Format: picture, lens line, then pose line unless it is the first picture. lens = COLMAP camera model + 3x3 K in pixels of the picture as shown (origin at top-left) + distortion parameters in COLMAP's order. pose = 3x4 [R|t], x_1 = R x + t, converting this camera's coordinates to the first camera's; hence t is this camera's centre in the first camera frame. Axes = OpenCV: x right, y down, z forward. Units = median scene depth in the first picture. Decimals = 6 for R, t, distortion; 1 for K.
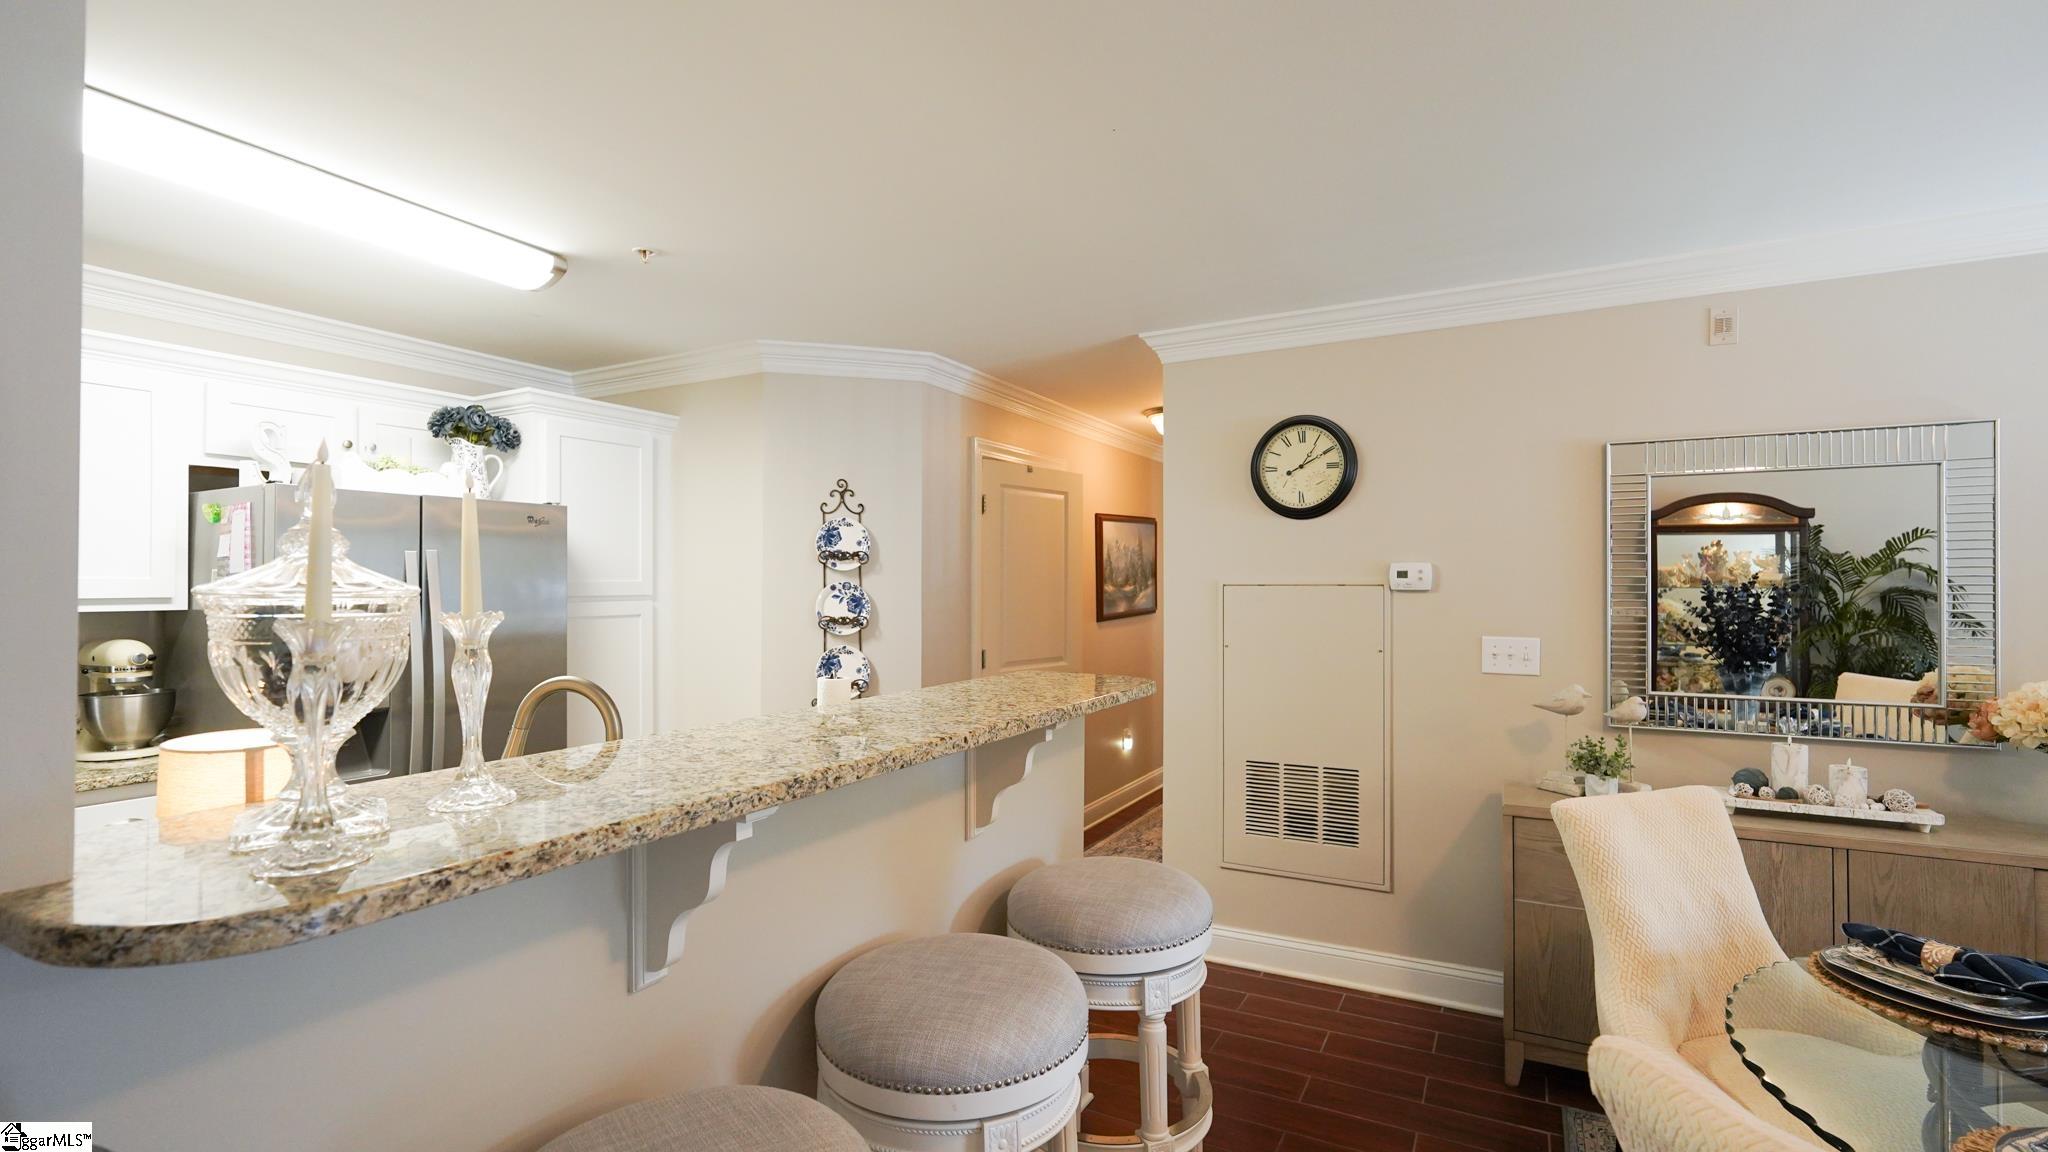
lens RADIAL K [[915.3, 0, 1023.2], [0, 915.3, 575.7], [0, 0, 1]] dist [-0.020561, 0.008509]
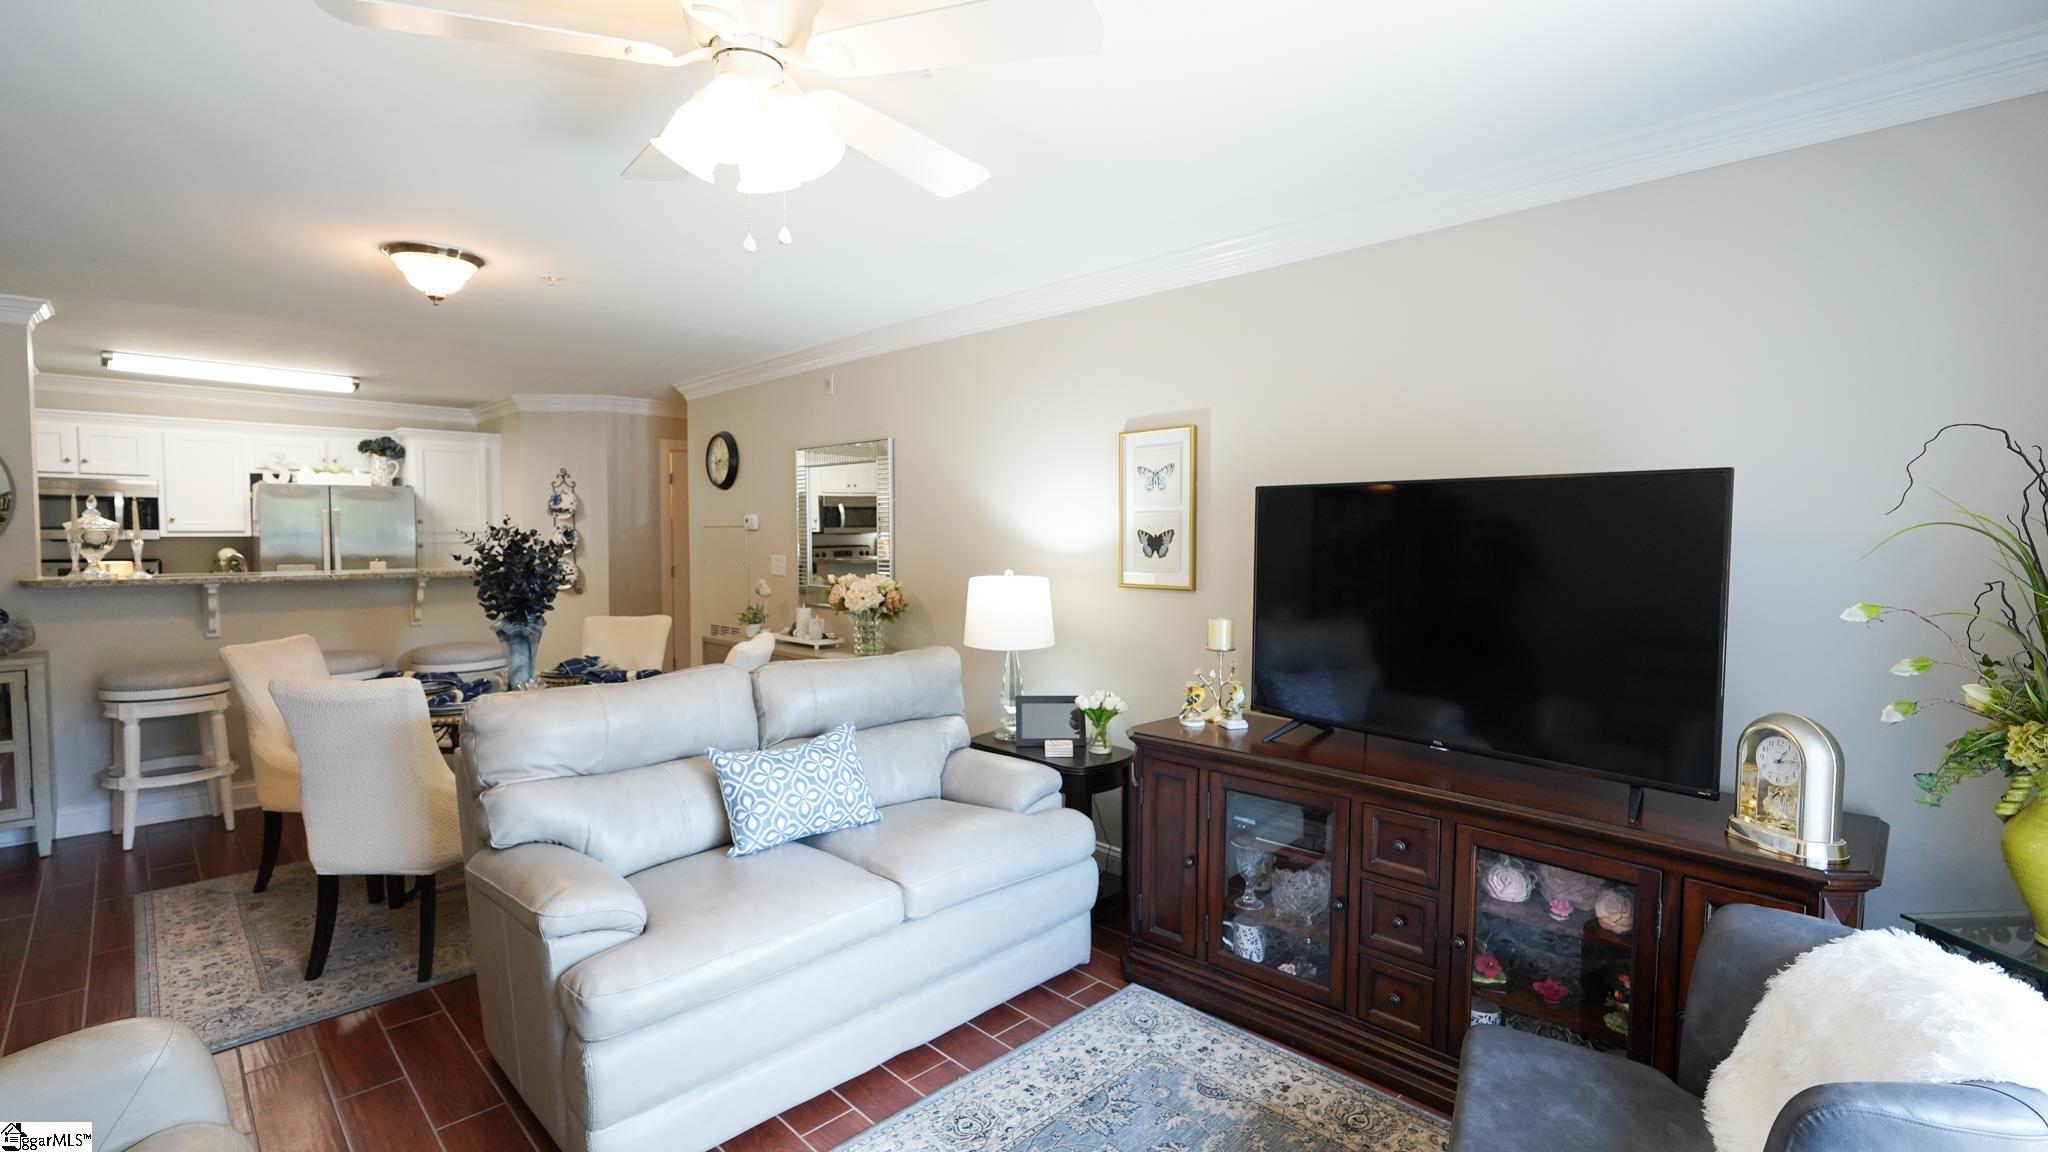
lens RADIAL K [[915.3, 0, 1023.2], [0, 915.3, 575.7], [0, 0, 1]] dist [-0.020561, 0.008509]
pose [[0.960275, 0.016879, -0.278546, 1.200169], [-0.002952, 0.998728, 0.050340, 0.013986], [0.279041, -0.047518, 0.959103, -0.498130]]
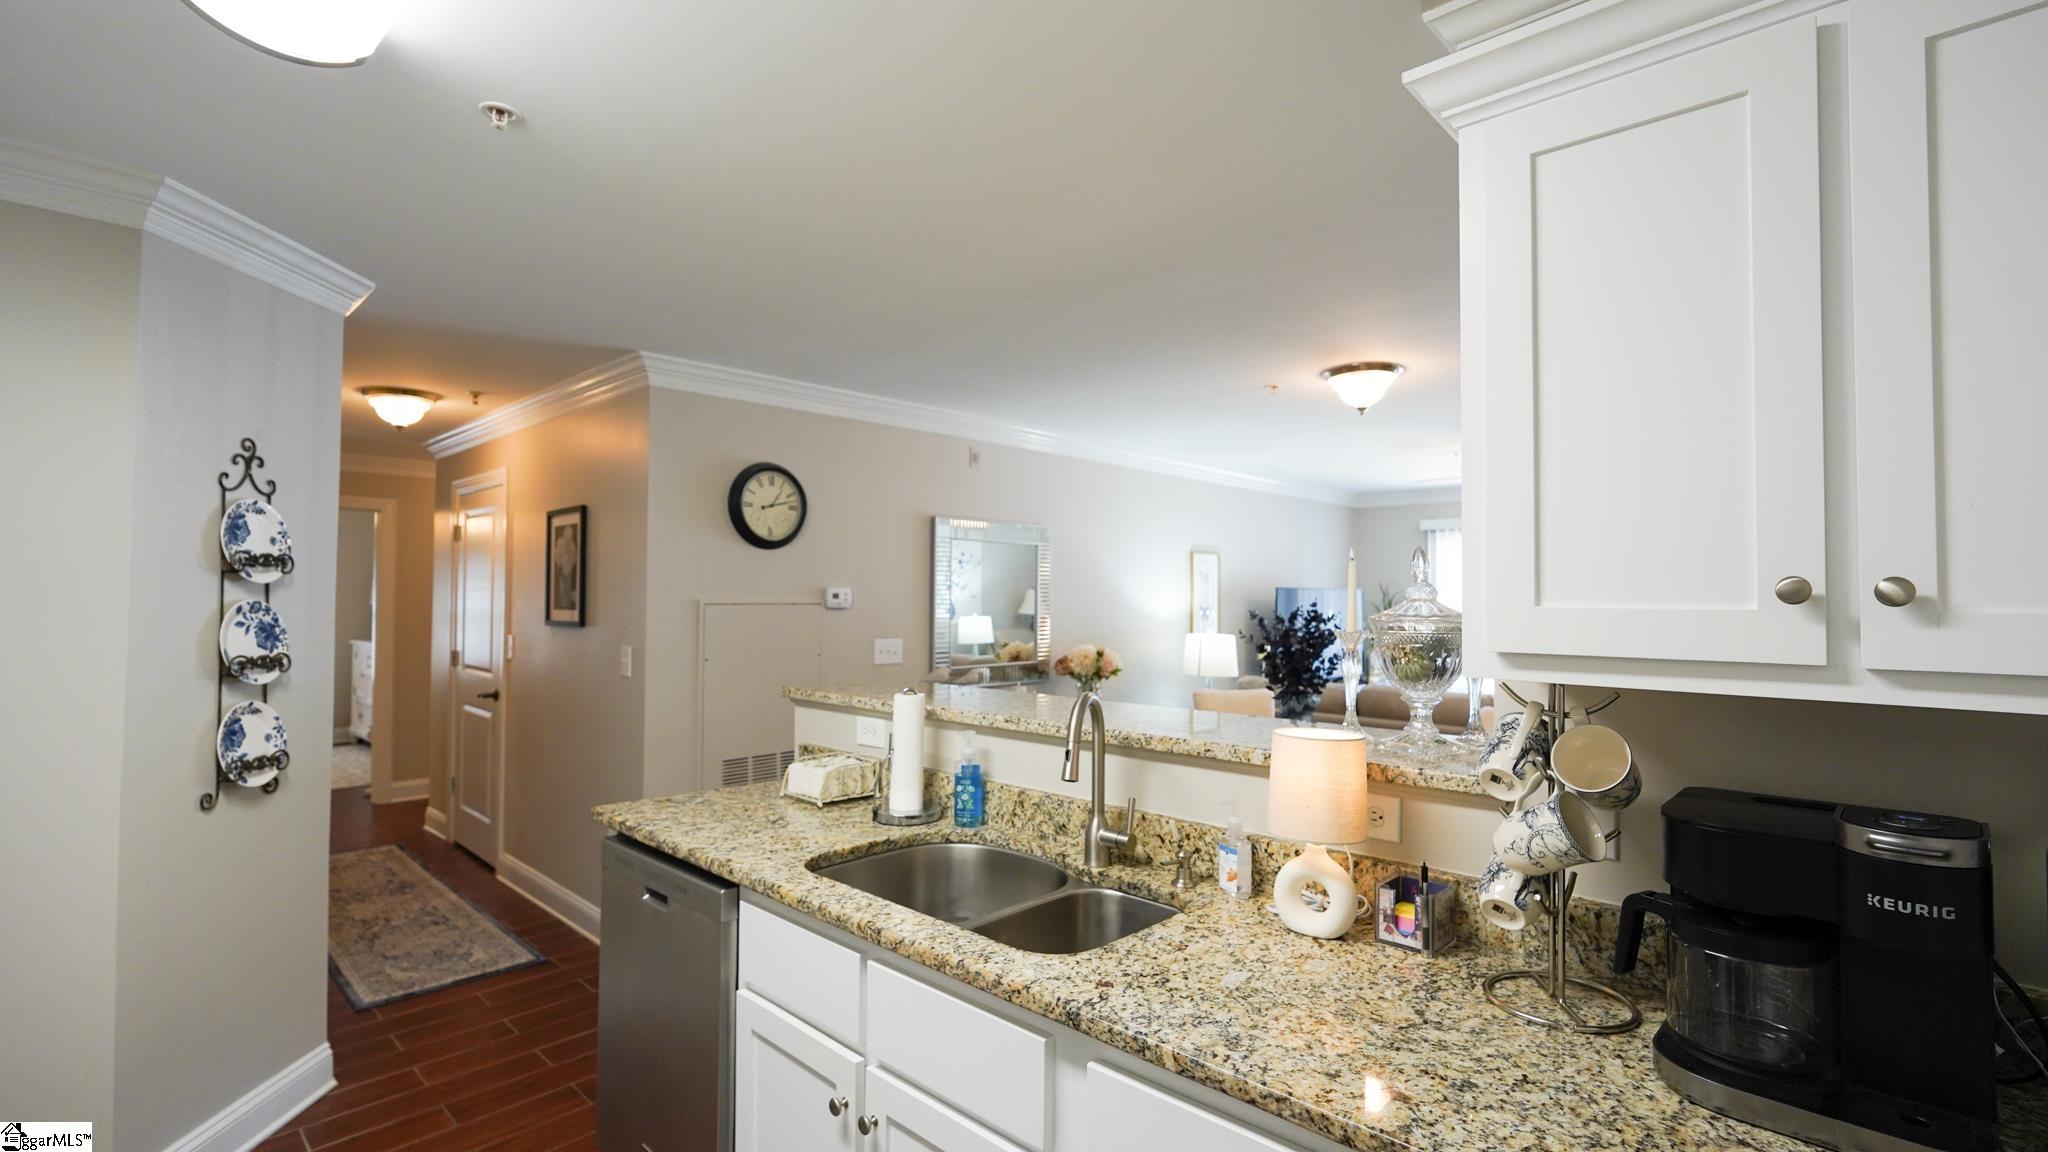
lens RADIAL K [[915.3, 0, 1023.2], [0, 915.3, 575.7], [0, 0, 1]] dist [-0.020561, 0.008509]
pose [[0.248152, 0.025443, 0.968387, -0.674199], [-0.013440, 0.999649, -0.022821, -0.003594], [-0.968628, -0.007352, 0.248407, 0.326663]]
